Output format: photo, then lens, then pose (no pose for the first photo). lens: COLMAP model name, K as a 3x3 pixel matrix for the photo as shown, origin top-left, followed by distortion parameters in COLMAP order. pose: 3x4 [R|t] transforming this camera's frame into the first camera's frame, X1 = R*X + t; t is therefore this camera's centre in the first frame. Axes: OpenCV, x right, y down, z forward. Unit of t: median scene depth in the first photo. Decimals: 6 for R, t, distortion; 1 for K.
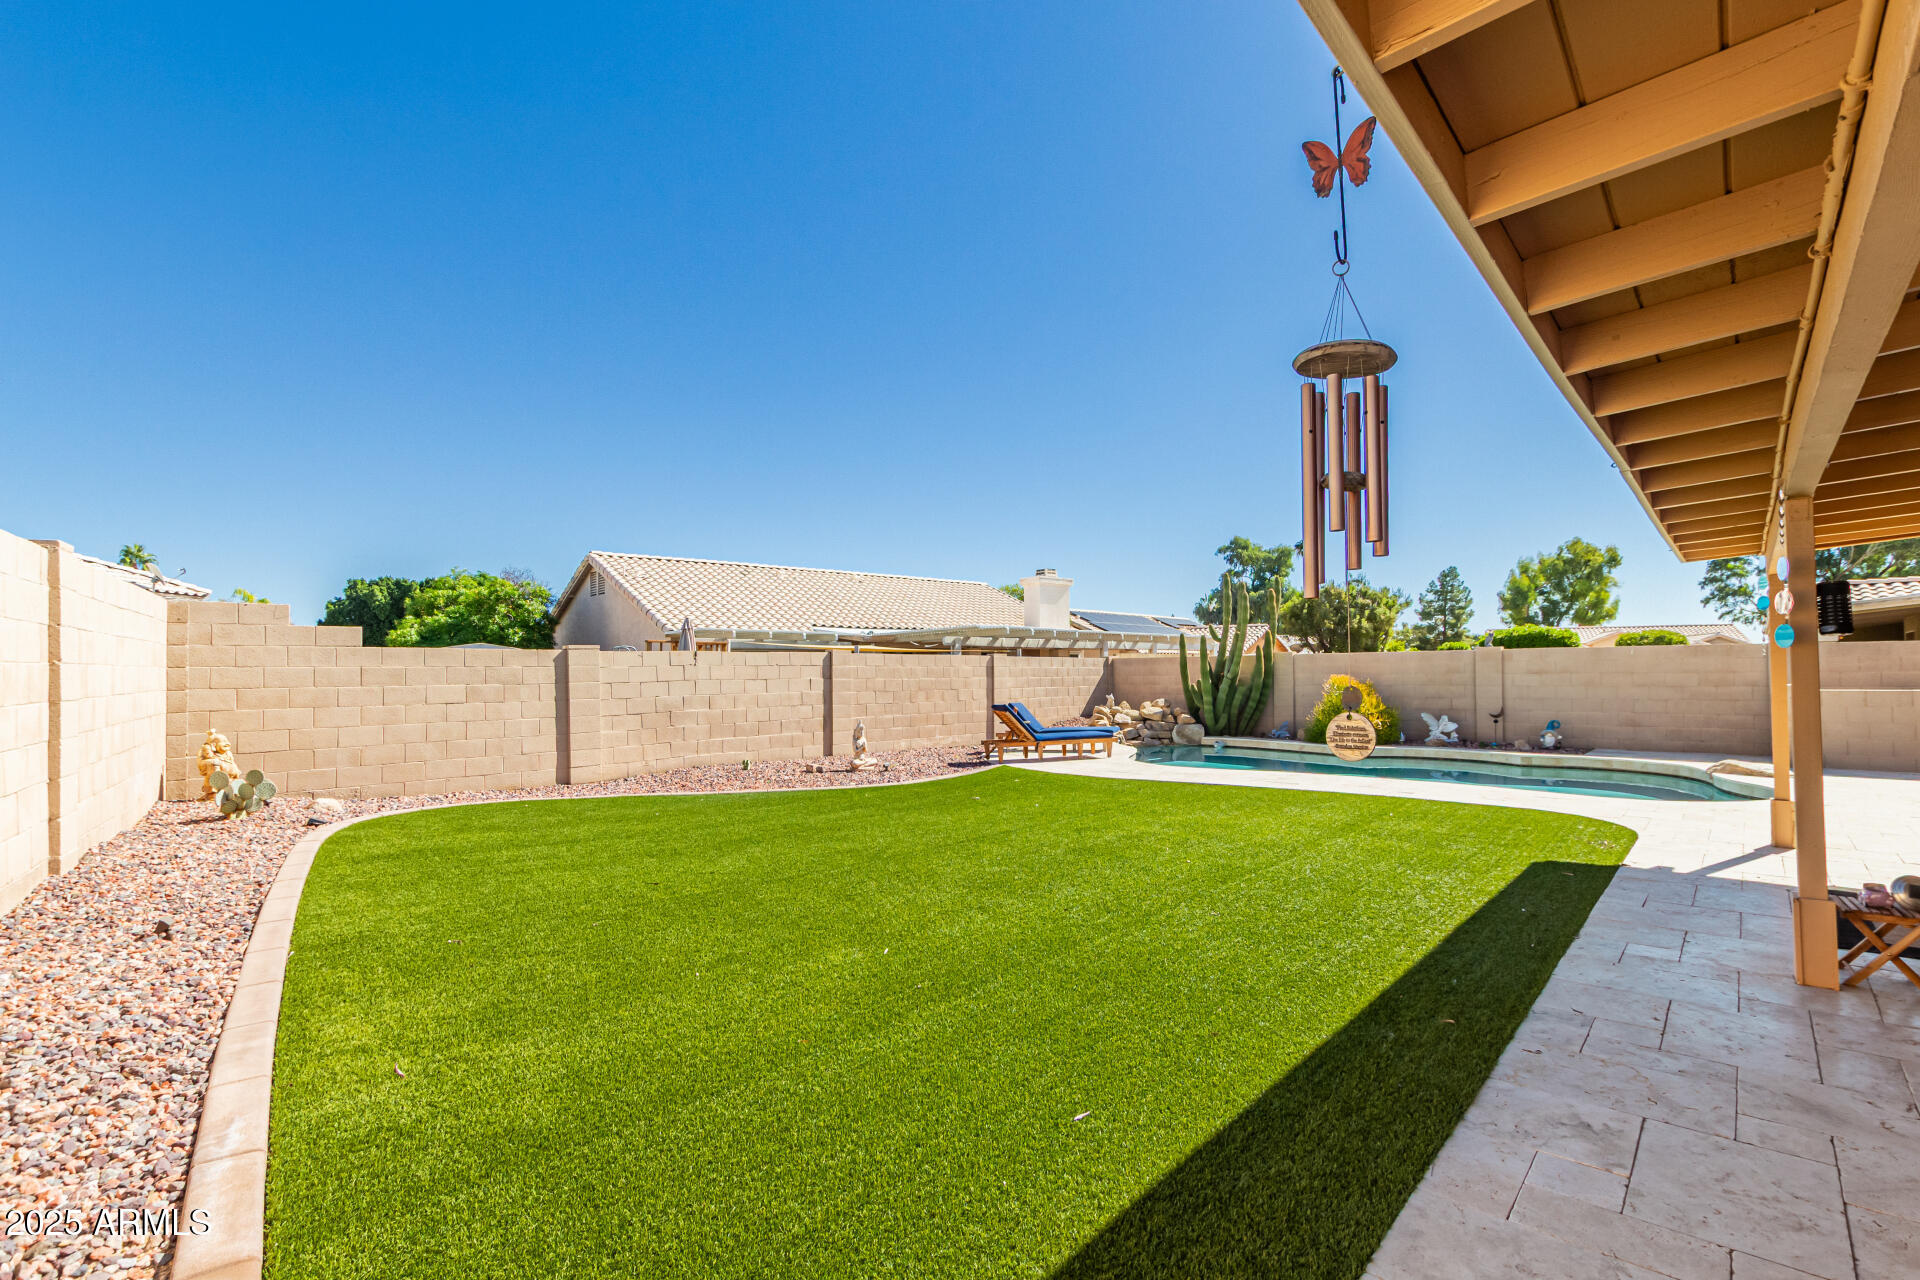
lens RADIAL K [[885.5, 0, 954.4], [0, 885.5, 661.4], [0, 0, 1]] dist [0.006406, -0.002273]
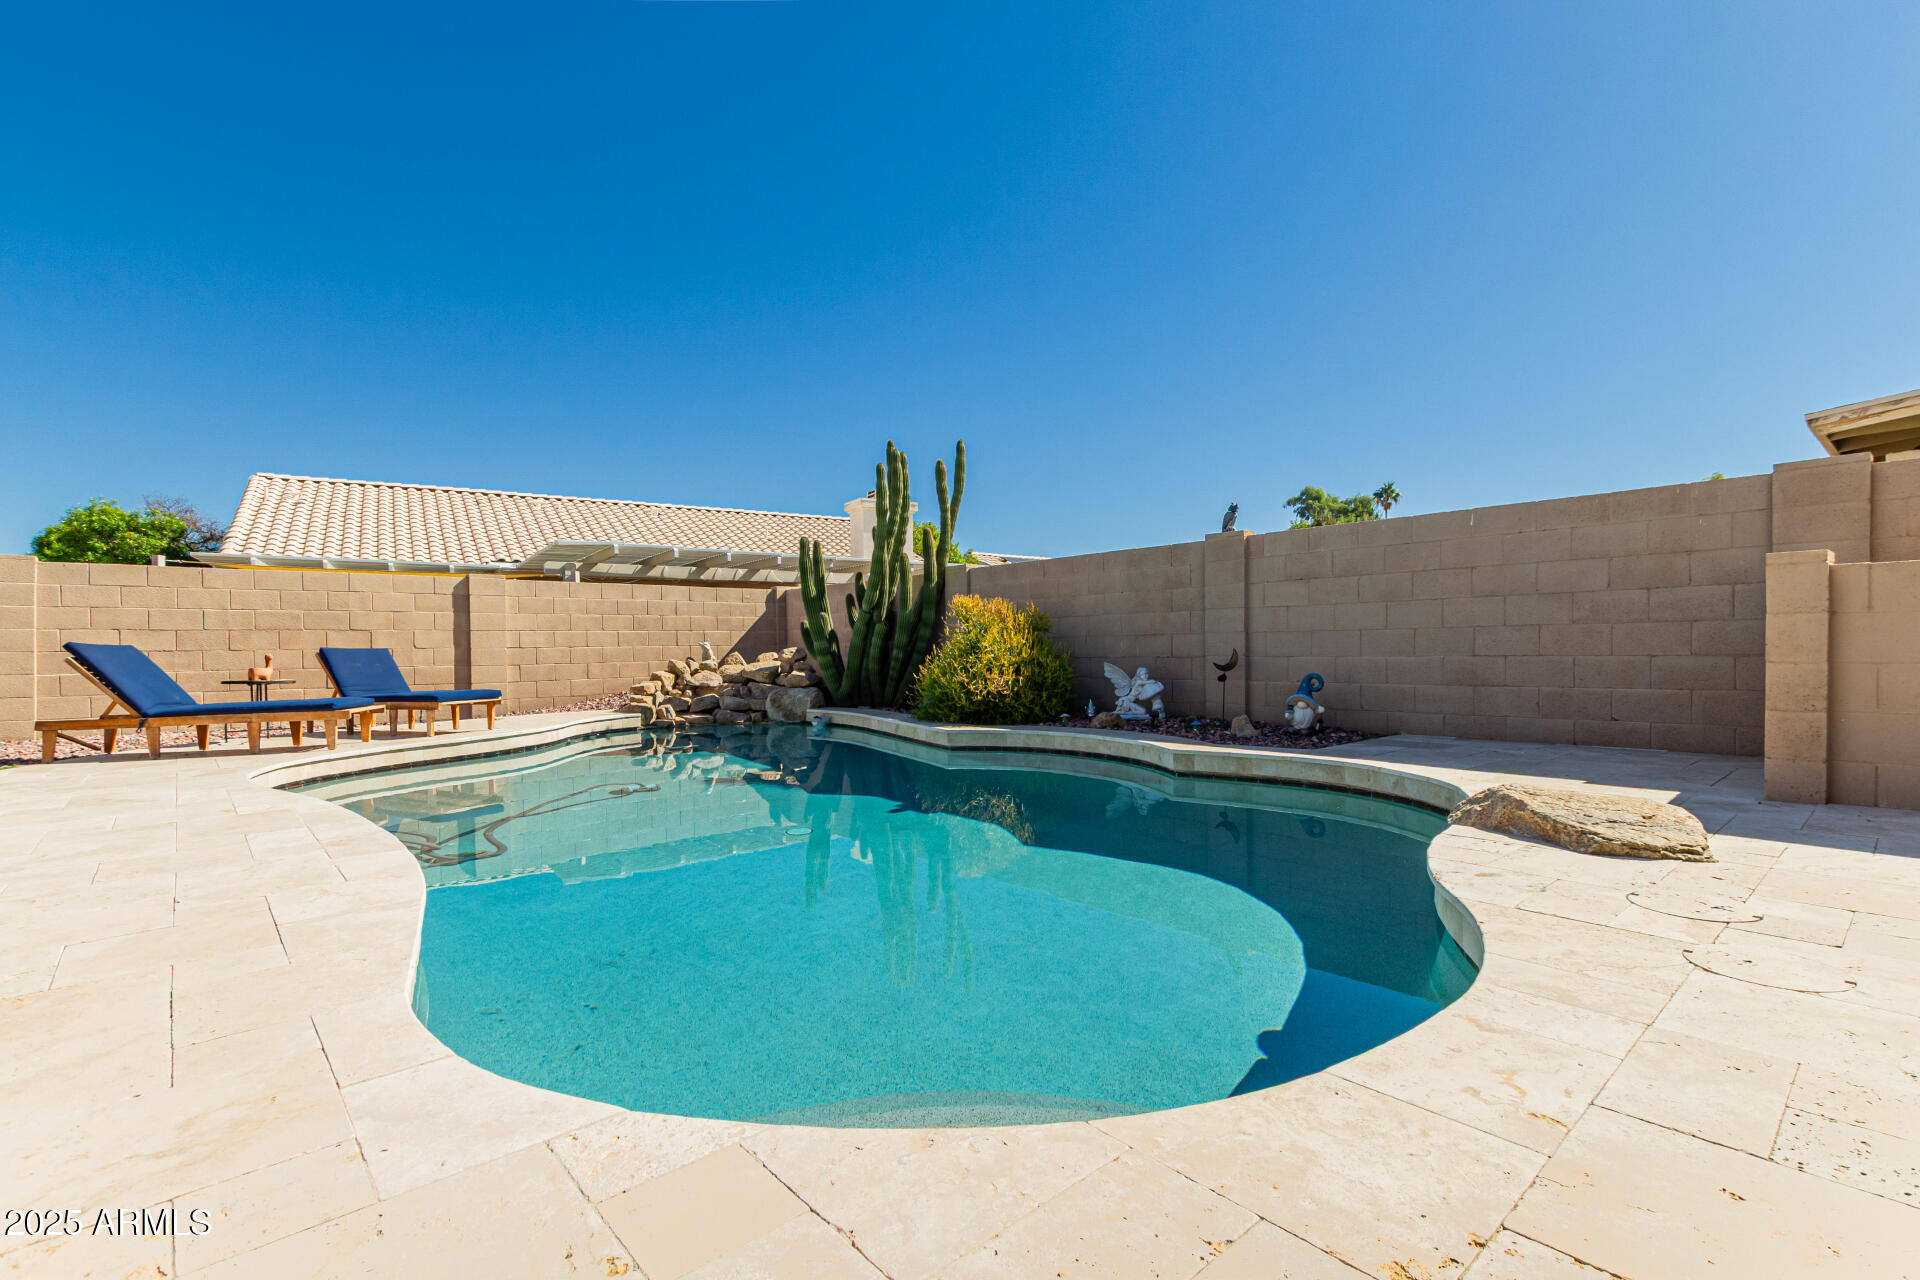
lens RADIAL K [[885.5, 0, 953.3], [0, 885.5, 646.2], [0, 0, 1]] dist [0.006406, -0.002273]
pose [[0.992602, -0.005704, -0.121278, 0.505146], [0.007378, 0.999884, 0.013356, 0.040660], [0.121187, -0.014152, 0.992529, 0.473748]]
